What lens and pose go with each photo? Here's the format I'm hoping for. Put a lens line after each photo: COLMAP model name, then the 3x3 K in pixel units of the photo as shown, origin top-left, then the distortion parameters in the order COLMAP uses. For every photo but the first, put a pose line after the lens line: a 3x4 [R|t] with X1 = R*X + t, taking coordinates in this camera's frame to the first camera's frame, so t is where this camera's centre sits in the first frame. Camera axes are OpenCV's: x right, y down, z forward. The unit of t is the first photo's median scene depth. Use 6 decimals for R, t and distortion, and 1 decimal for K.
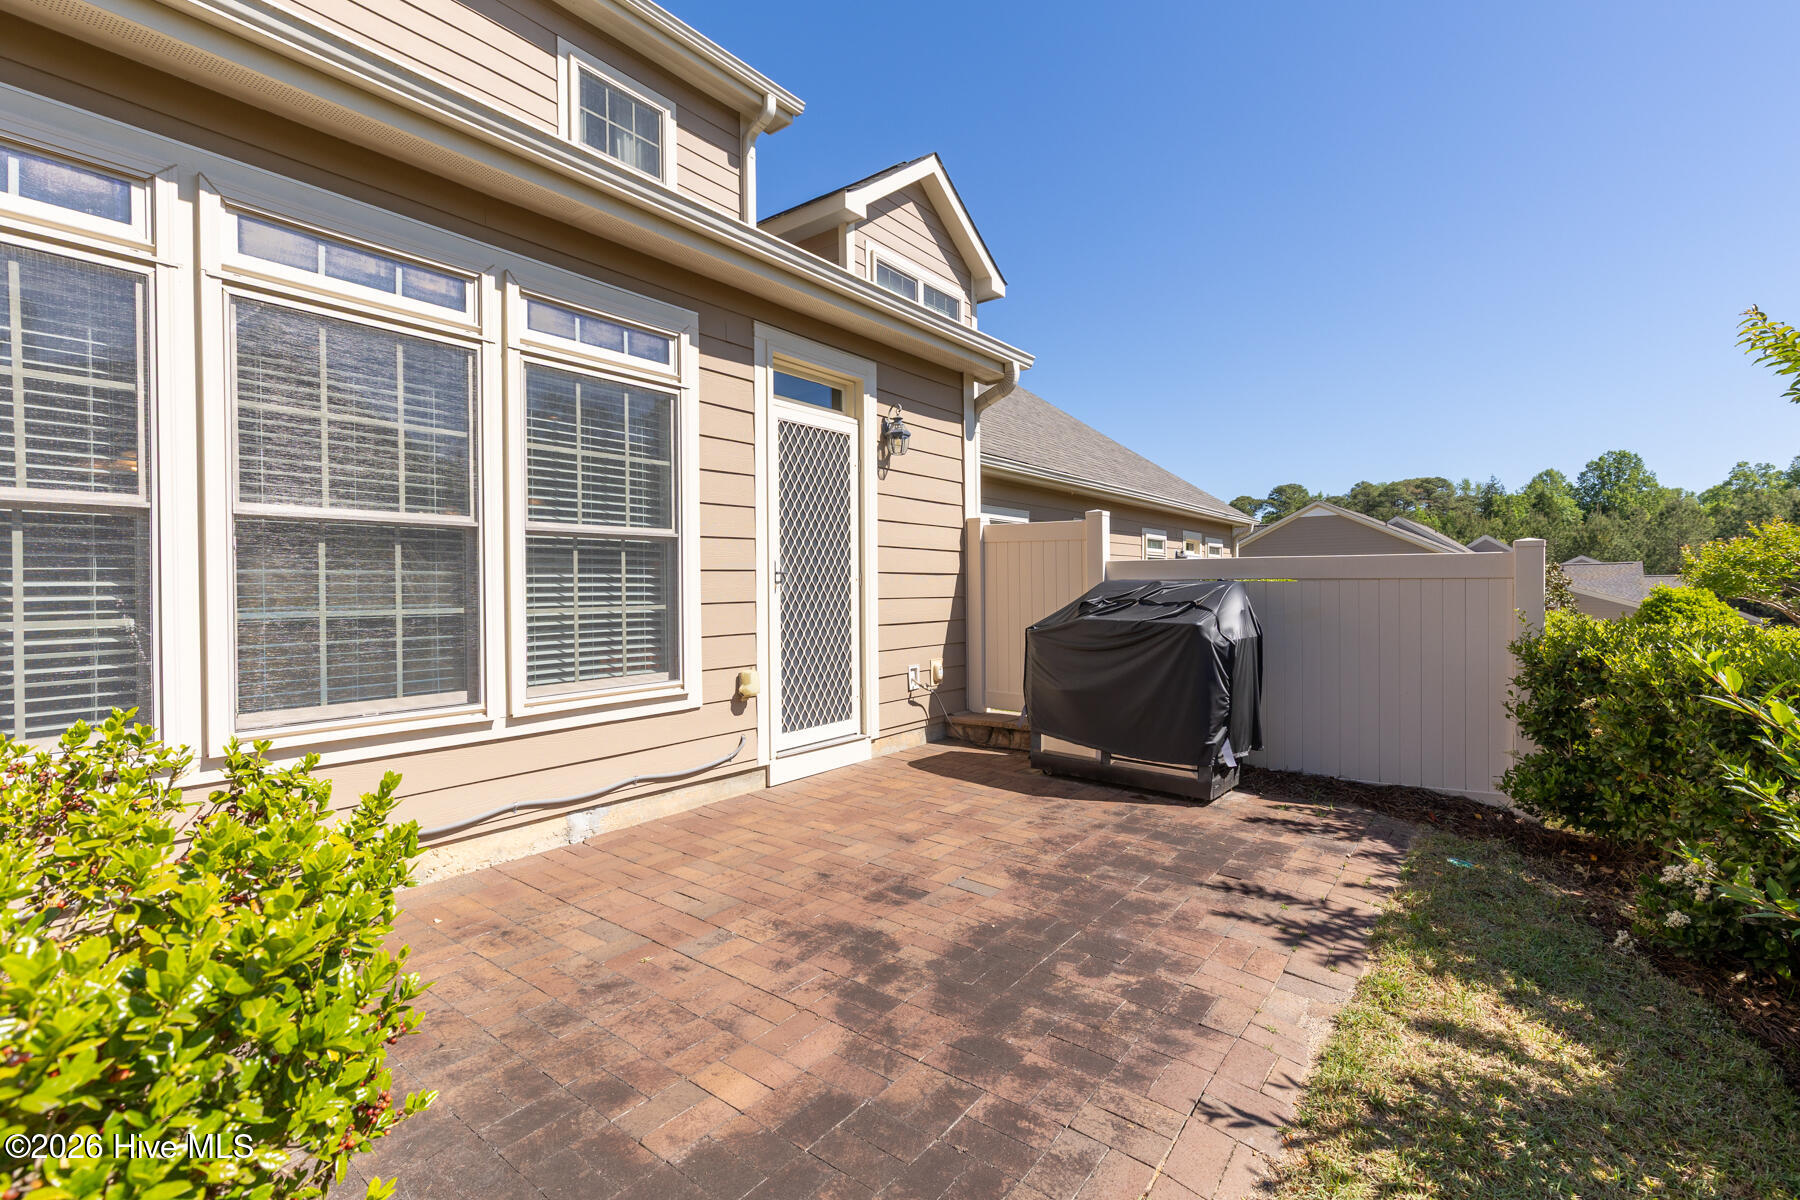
lens RADIAL K [[805.2, 0, 903.9], [0, 805.2, 596.1], [0, 0, 1]] dist [0.004752, -0.000597]
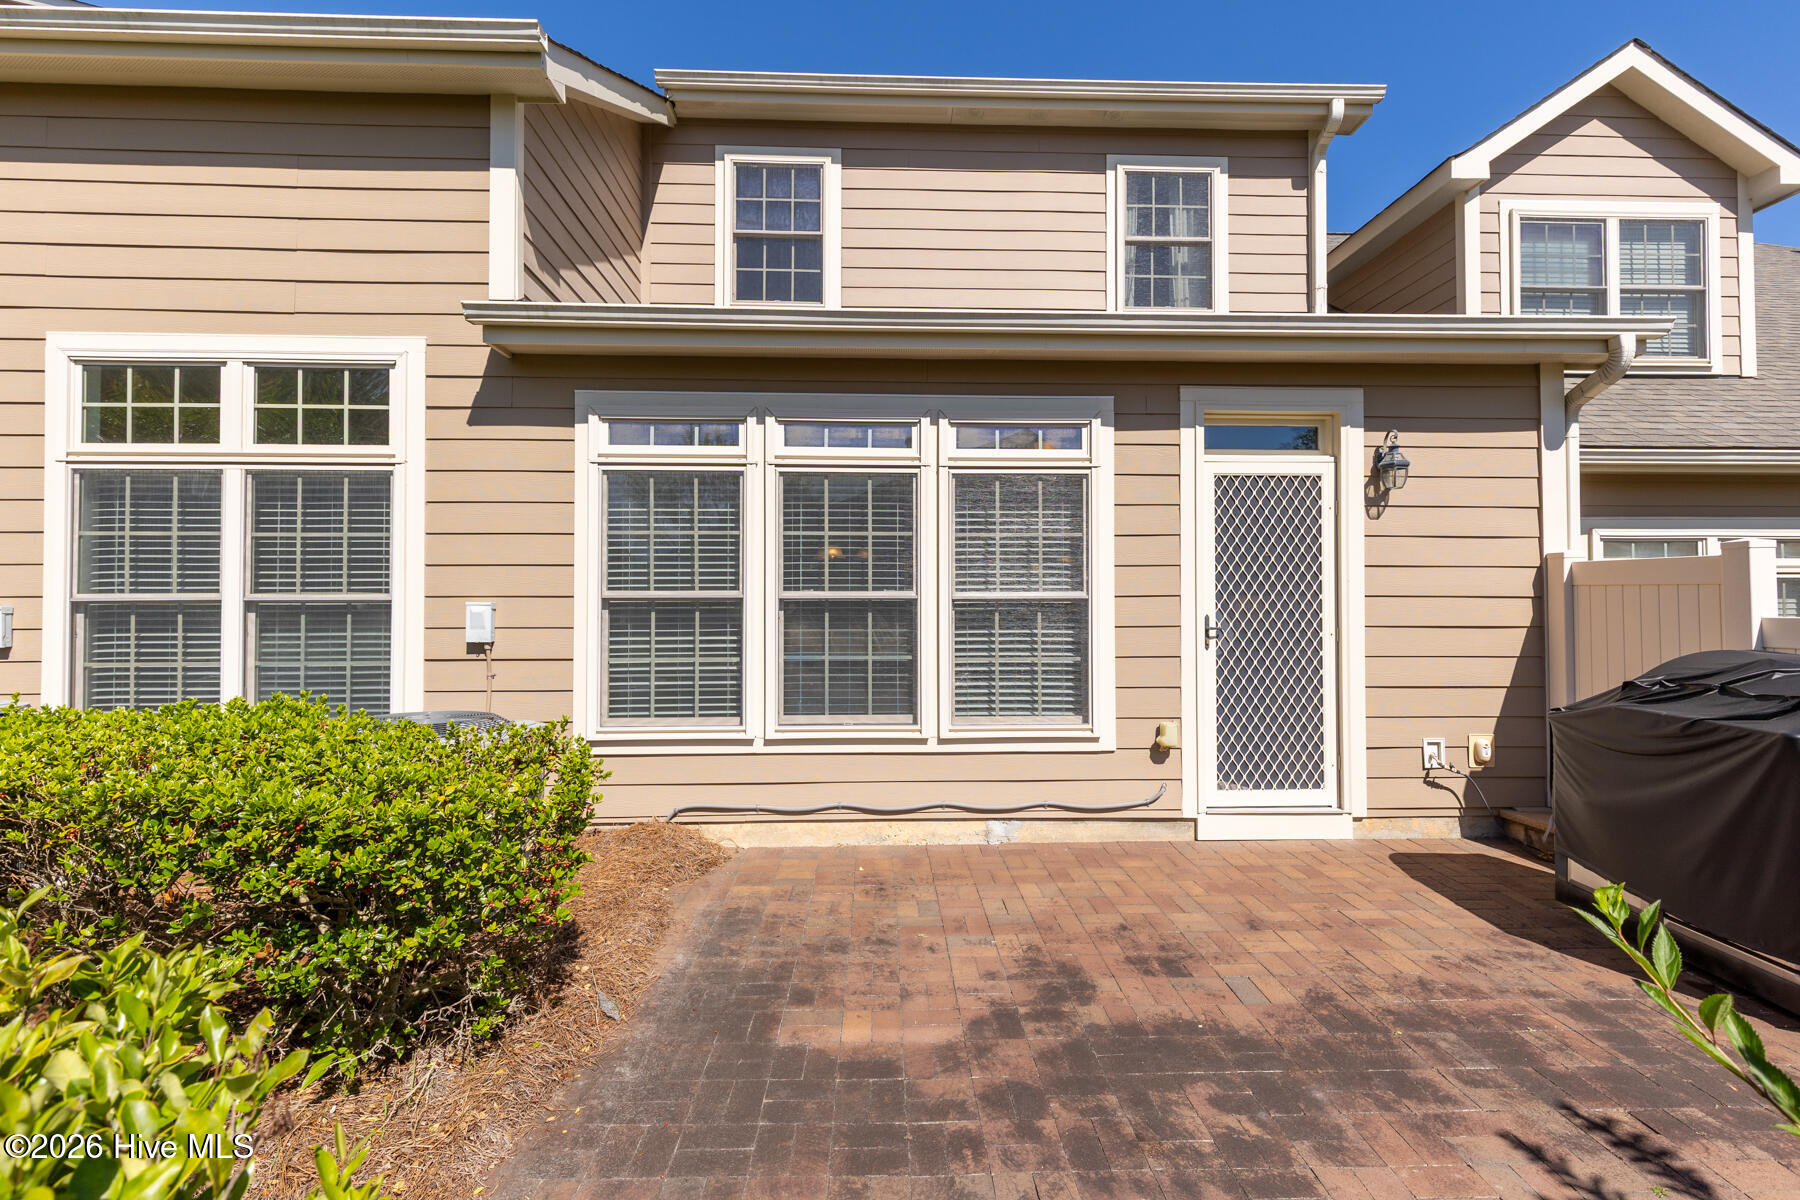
lens RADIAL K [[805.2, 0, 903.9], [0, 805.2, 596.1], [0, 0, 1]] dist [0.004752, -0.000597]
pose [[0.634679, -0.001862, -0.772774, 0.357015], [-0.015260, 0.999772, -0.014942, -0.045492], [0.772625, 0.021277, 0.634506, 0.063807]]
